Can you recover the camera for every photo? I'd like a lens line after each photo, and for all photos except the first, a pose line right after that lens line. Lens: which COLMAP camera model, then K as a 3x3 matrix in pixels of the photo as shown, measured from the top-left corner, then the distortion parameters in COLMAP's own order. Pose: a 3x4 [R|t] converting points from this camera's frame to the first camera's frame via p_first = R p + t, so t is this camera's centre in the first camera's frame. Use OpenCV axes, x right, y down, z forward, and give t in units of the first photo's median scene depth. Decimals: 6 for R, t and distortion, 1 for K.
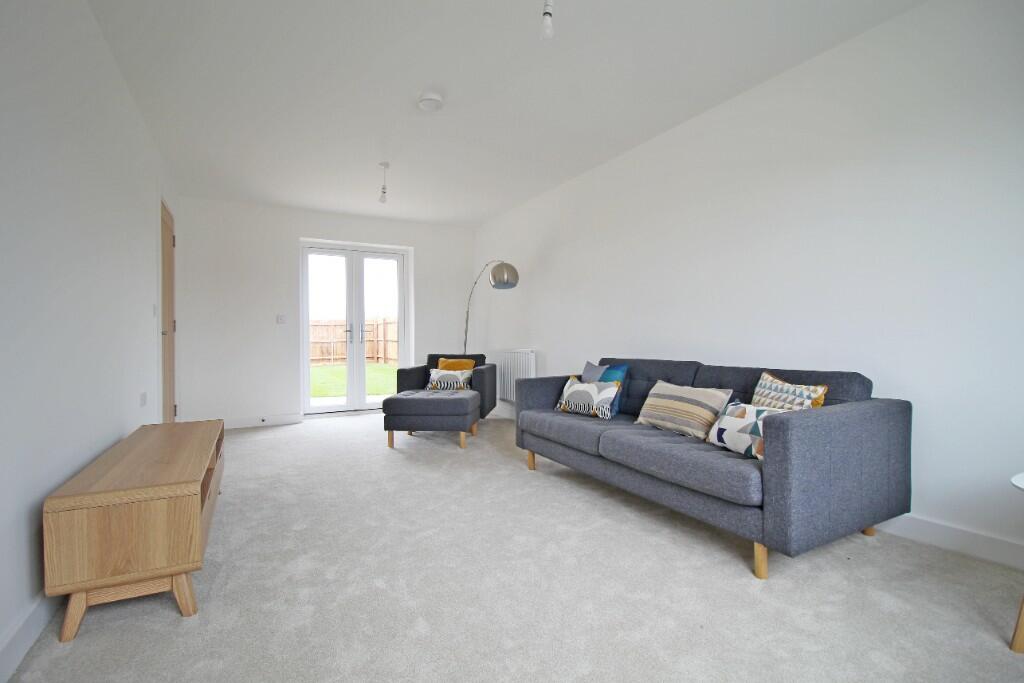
lens RADIAL K [[470.6, 0, 523.0], [0, 470.6, 338.7], [0, 0, 1]] dist [-0.011432, -0.002409]
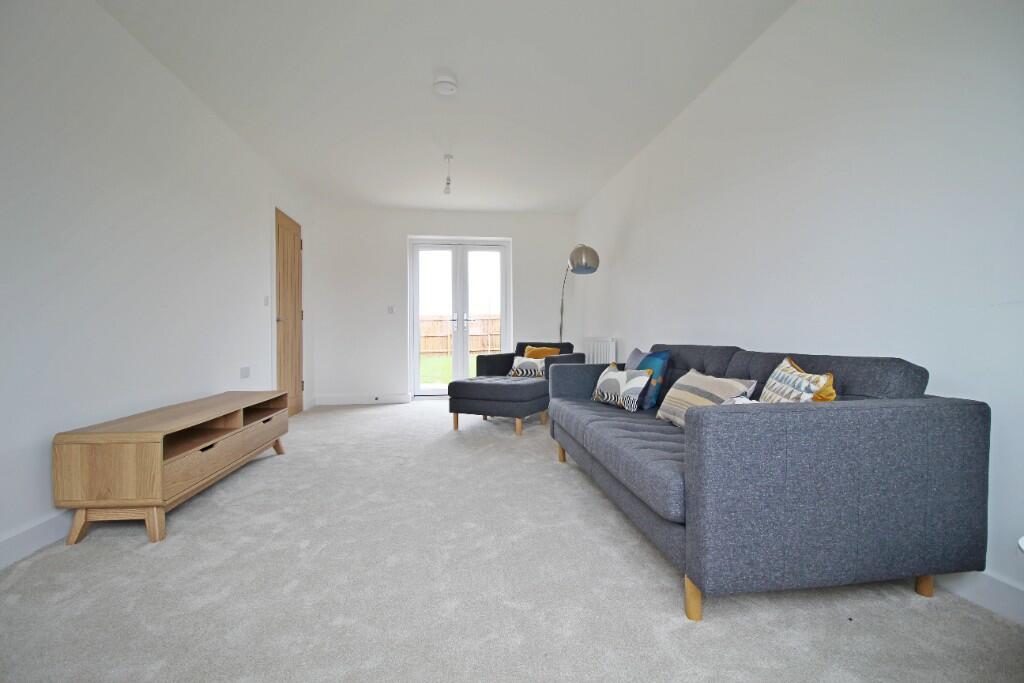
lens RADIAL K [[470.6, 0, 519.5], [0, 470.6, 337.9], [0, 0, 1]] dist [-0.011432, -0.002409]
pose [[0.934970, 0.005582, -0.354684, 0.315018], [-0.002136, 0.999947, 0.010107, 0.026725], [0.354722, -0.008692, 0.934932, 0.111075]]
